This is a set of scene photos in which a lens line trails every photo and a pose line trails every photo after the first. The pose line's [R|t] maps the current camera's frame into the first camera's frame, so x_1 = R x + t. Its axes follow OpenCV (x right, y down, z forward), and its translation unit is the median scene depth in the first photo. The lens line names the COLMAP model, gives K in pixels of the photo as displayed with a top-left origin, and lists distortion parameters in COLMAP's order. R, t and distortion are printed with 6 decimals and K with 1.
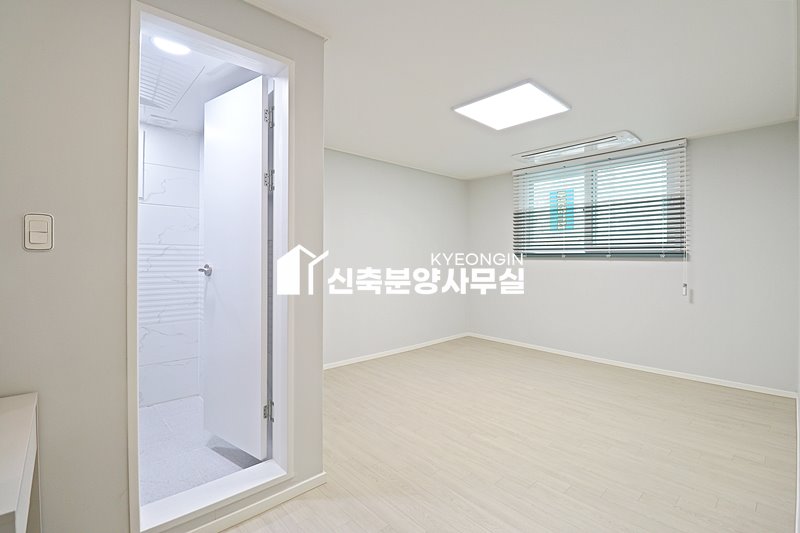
lens RADIAL K [[372.6, 0, 400.2], [0, 372.6, 260.5], [0, 0, 1]] dist [0.017438, -0.022025]
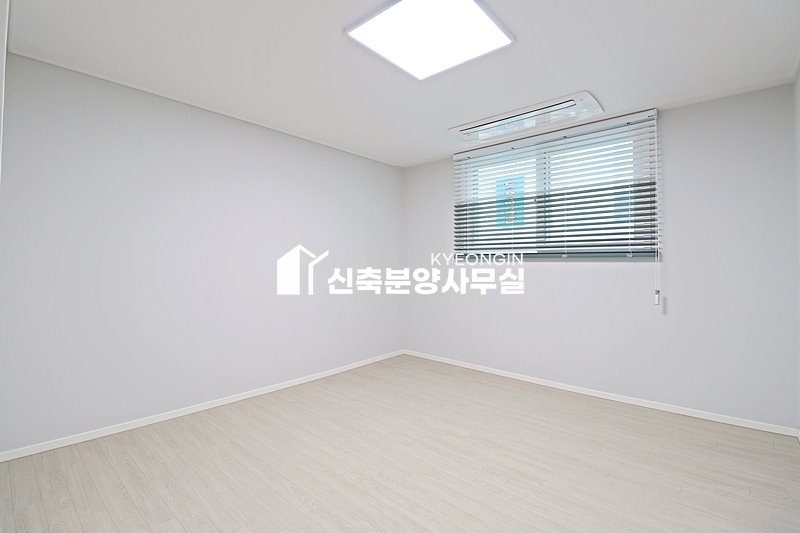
lens RADIAL K [[372.5, 0, 399.3], [0, 372.5, 263.2], [0, 0, 1]] dist [-0.002917, -0.000325]
pose [[0.994900, 0.000814, 0.100868, 0.120260], [0.000262, 0.999943, -0.010649, 0.011749], [-0.100871, 0.010621, 0.994843, 0.235207]]
